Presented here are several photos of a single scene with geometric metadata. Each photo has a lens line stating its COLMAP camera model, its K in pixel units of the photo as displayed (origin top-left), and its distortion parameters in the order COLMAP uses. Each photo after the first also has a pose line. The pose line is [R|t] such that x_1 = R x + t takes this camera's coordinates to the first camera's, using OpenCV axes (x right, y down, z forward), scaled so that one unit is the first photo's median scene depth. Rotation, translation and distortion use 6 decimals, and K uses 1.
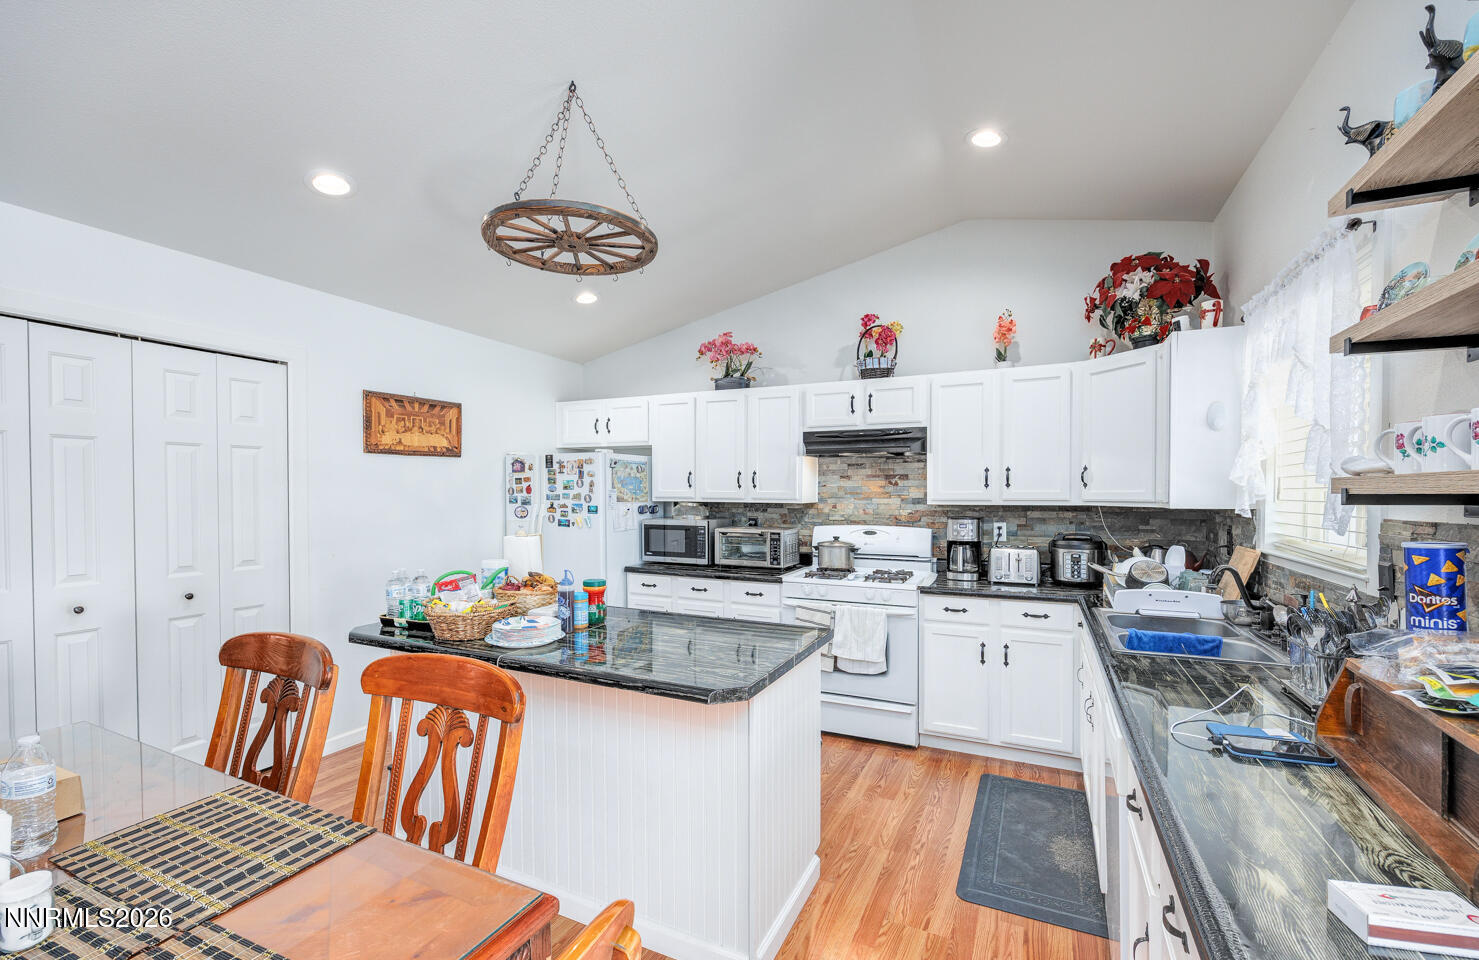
lens RADIAL K [[631.7, 0, 731.2], [0, 631.7, 505.1], [0, 0, 1]] dist [0.002120, 0.000354]
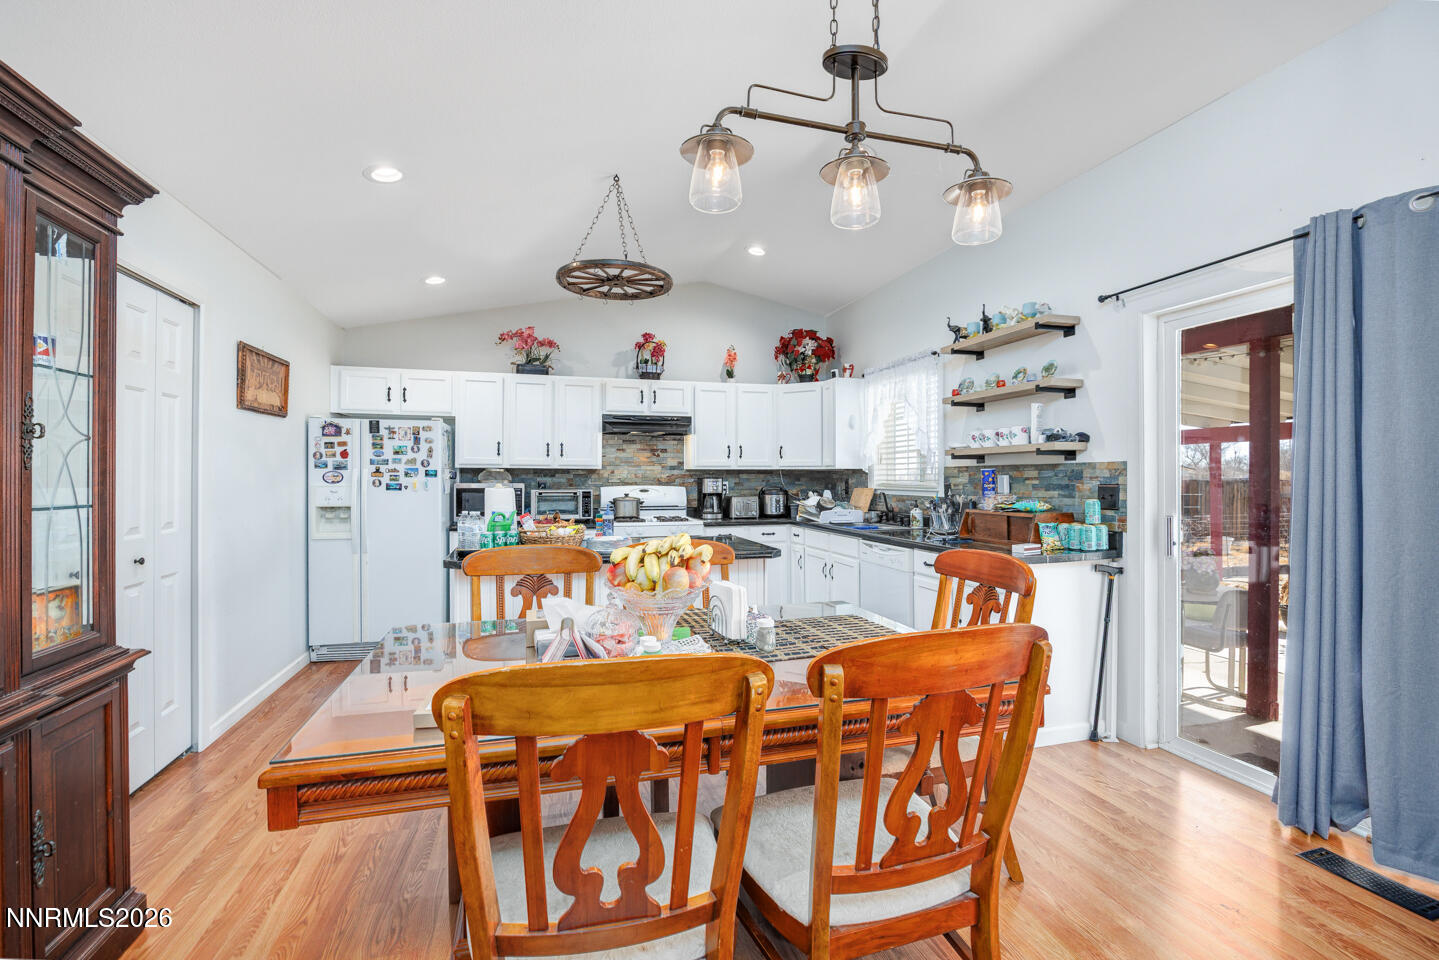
lens RADIAL K [[647.9, 0, 717.4], [0, 647.9, 479.5], [0, 0, 1]] dist [-0.013575, -0.000161]
pose [[0.744559, -0.003433, 0.667548, -0.591563], [0.013972, 0.999848, -0.010443, 0.035955], [-0.667411, 0.017102, 0.744493, -0.150425]]
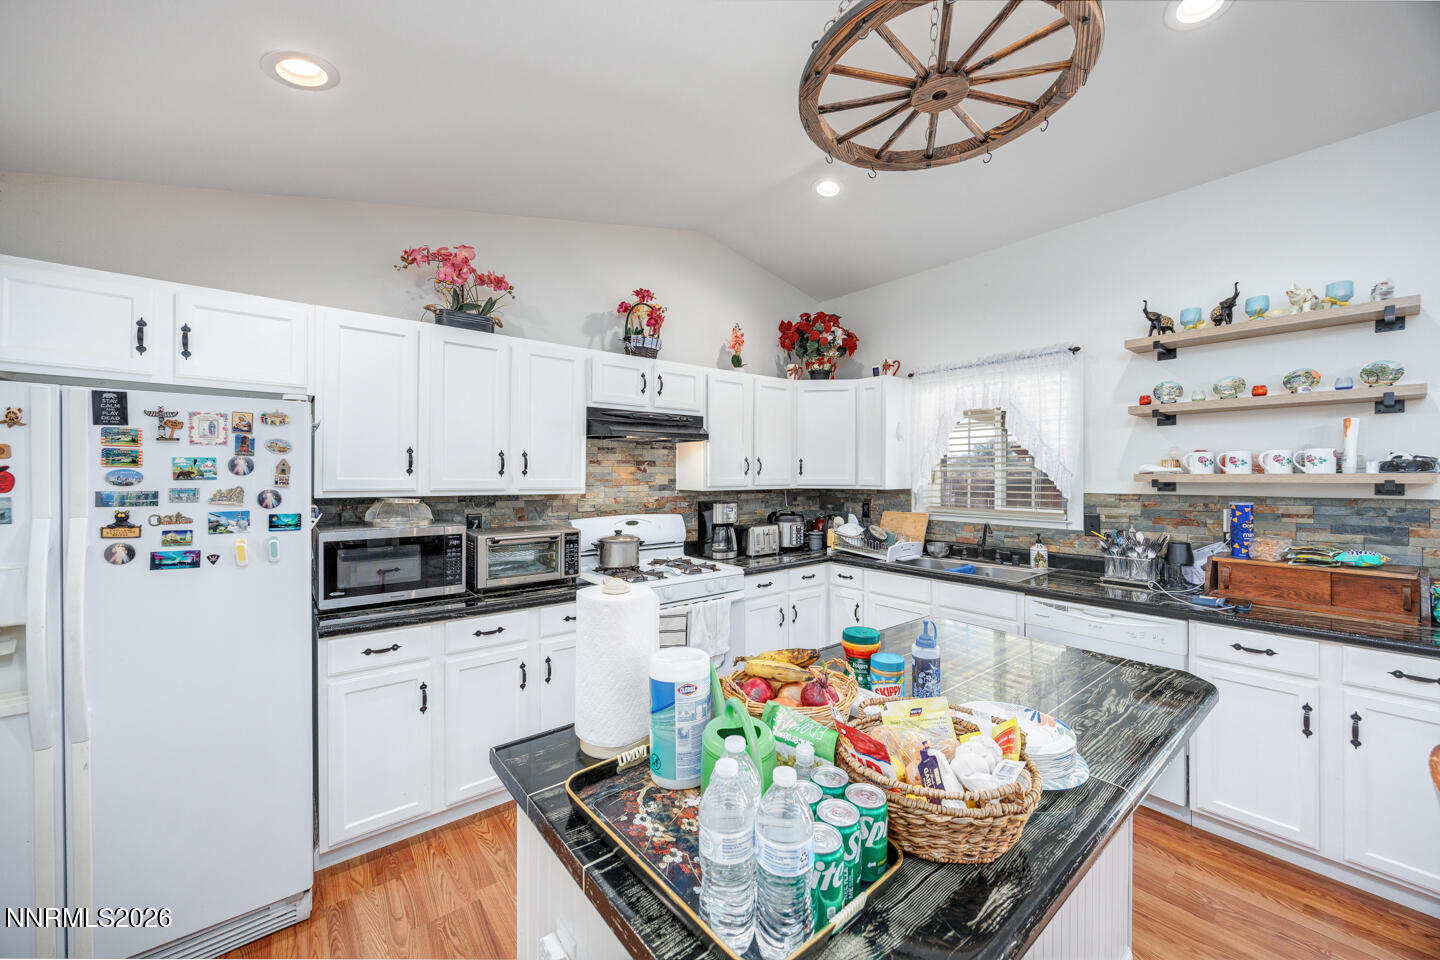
lens RADIAL K [[553.8, 0, 726.4], [0, 553.8, 477.0], [0, 0, 1]] dist [-0.005507, 0.000285]
pose [[0.413963, -0.006264, 0.910272, -0.455863], [0.017449, 0.999847, -0.001055, -0.020060], [-0.910127, 0.016320, 0.414009, 0.529506]]
